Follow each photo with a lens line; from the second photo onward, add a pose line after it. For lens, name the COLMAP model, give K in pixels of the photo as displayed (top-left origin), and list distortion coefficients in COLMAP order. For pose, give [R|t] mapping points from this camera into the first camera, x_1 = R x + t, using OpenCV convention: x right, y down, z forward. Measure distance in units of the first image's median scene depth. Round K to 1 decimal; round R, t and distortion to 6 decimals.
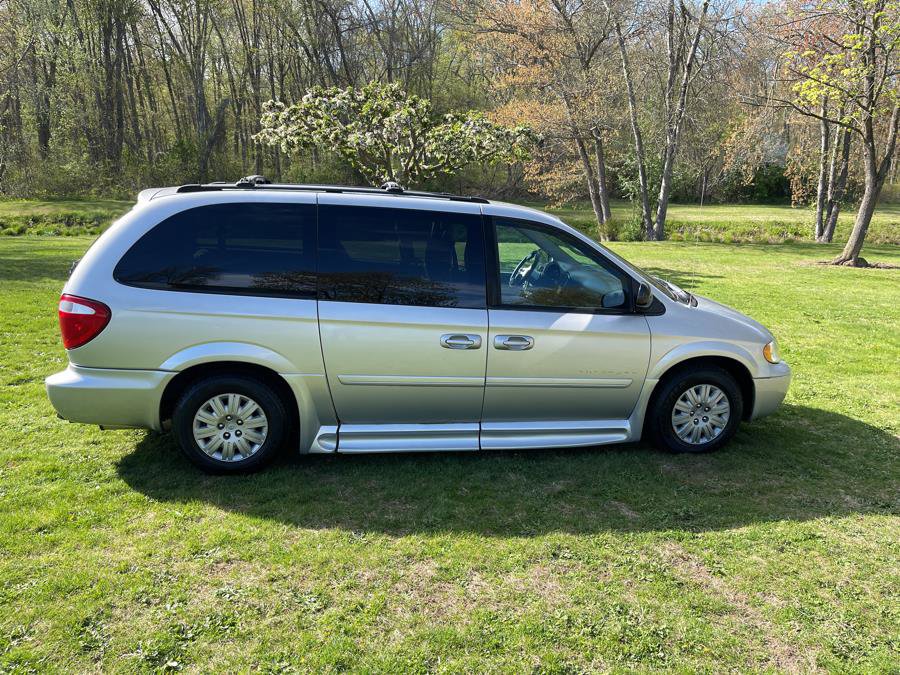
lens RADIAL K [[677.3, 0, 450.0], [0, 677.3, 337.5], [0, 0, 1]] dist [0.076293, -0.112596]
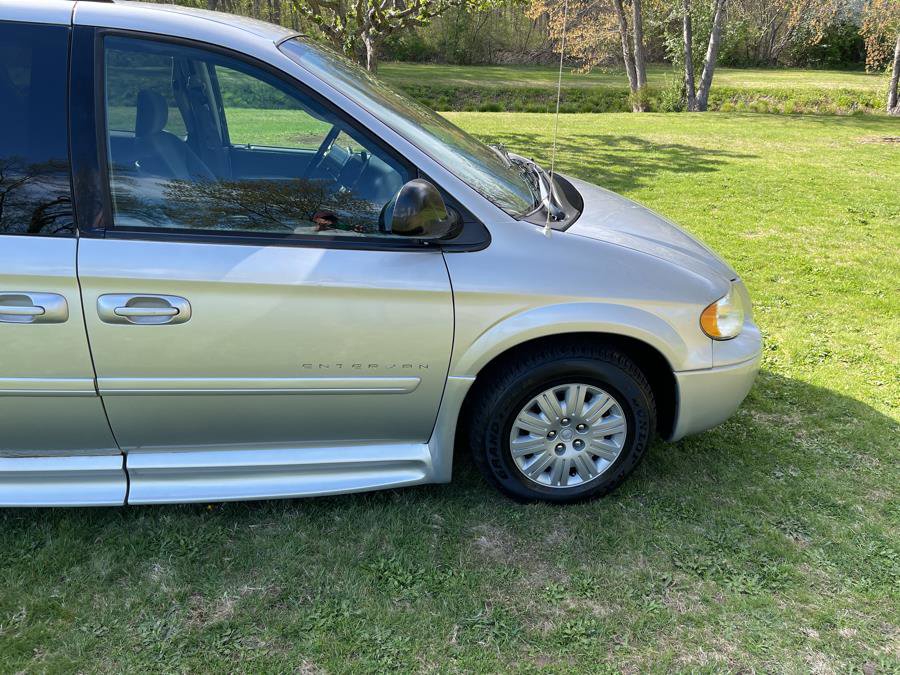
lens RADIAL K [[677.3, 0, 450.0], [0, 677.3, 337.5], [0, 0, 1]] dist [0.076293, -0.112596]
pose [[0.997751, 0.020890, -0.063685, 0.318263], [-0.009485, 0.984634, 0.174375, -0.055054], [0.066349, -0.173378, 0.982618, 0.508969]]
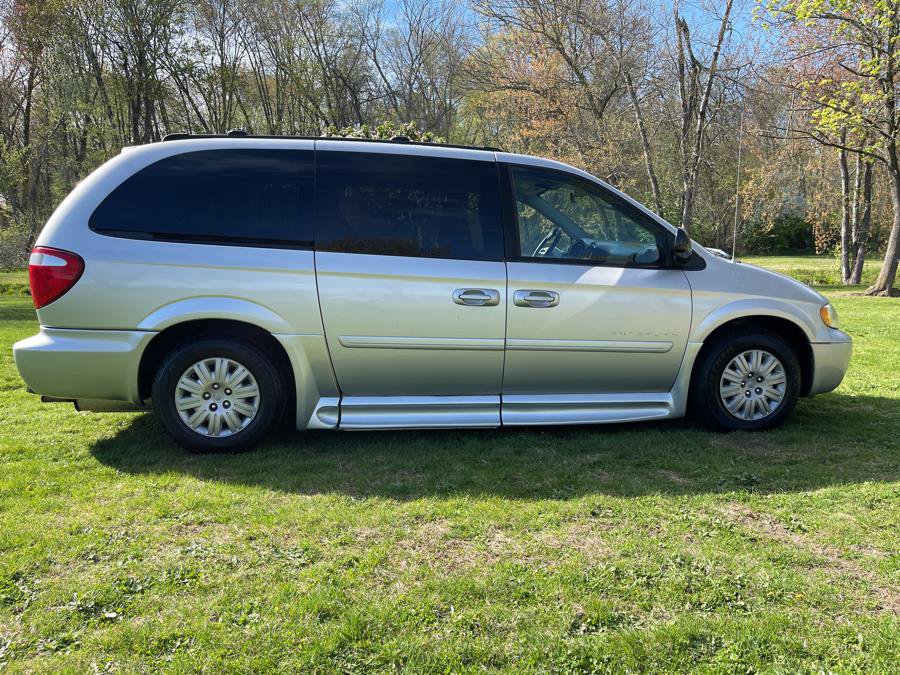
lens RADIAL K [[677.3, 0, 450.0], [0, 677.3, 337.5], [0, 0, 1]] dist [0.076293, -0.112596]
pose [[0.999218, -0.024859, -0.030753, 0.007357], [0.021682, 0.994787, -0.099641, 0.135117], [0.033069, 0.098896, 0.994548, 0.111944]]
